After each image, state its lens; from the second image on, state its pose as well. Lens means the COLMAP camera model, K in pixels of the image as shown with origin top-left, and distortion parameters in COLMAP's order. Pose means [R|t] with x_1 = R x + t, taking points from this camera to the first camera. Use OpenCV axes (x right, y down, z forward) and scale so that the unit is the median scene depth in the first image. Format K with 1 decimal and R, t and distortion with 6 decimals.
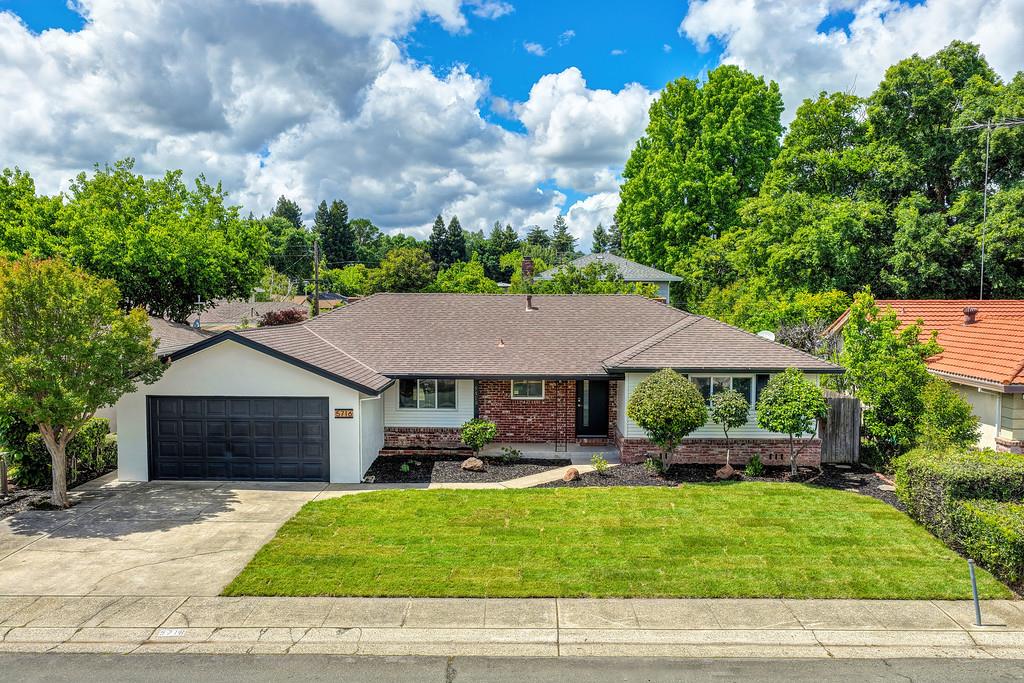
lens RADIAL K [[858.5, 0, 513.3], [0, 858.5, 346.0], [0, 0, 1]] dist [-0.013886, 0.036913]
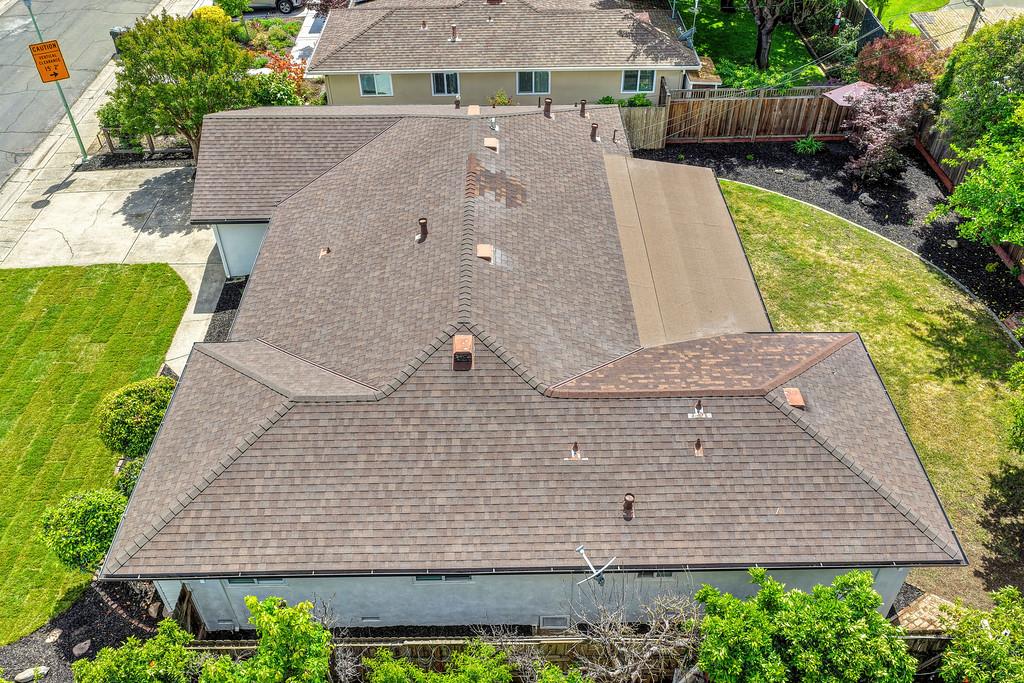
lens RADIAL K [[858.5, 0, 509.5], [0, 858.5, 343.8], [0, 0, 1]] dist [-0.013886, 0.036913]
pose [[0.027974, 0.656726, -0.753610, 0.794206], [-0.049485, 0.753891, 0.655133, -0.573791], [0.998383, 0.018965, 0.053587, 1.302899]]
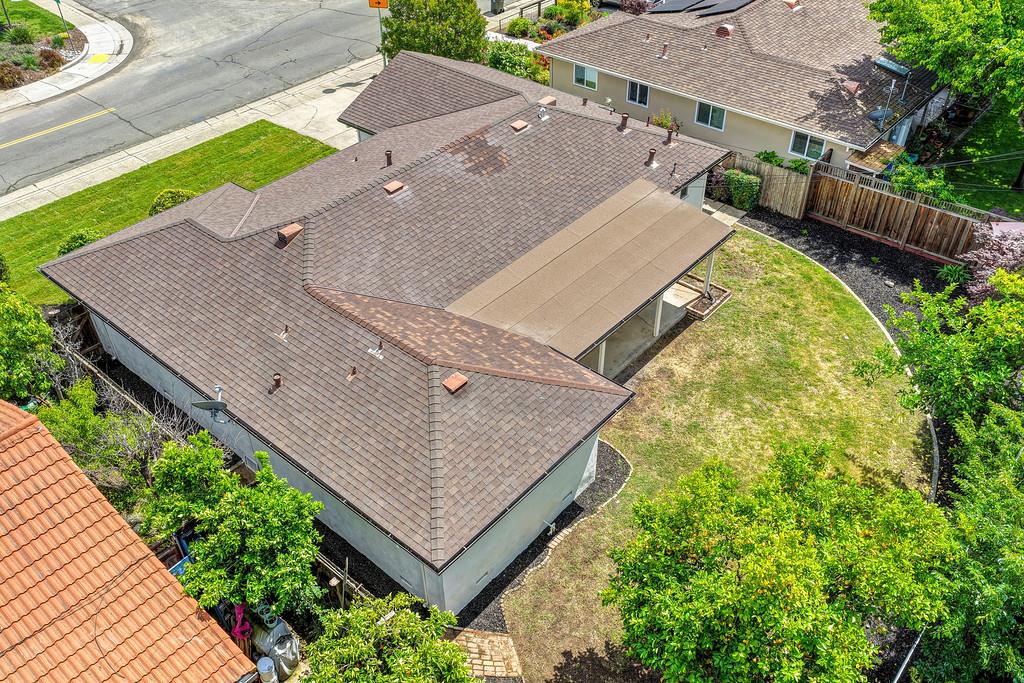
lens RADIAL K [[858.5, 0, 514.9], [0, 858.5, 340.3], [0, 0, 1]] dist [-0.013886, 0.036913]
pose [[-0.638627, 0.484944, -0.597482, 0.689309], [-0.039214, 0.754921, 0.654643, -0.615643], [0.768517, 0.441502, -0.463096, 1.999780]]
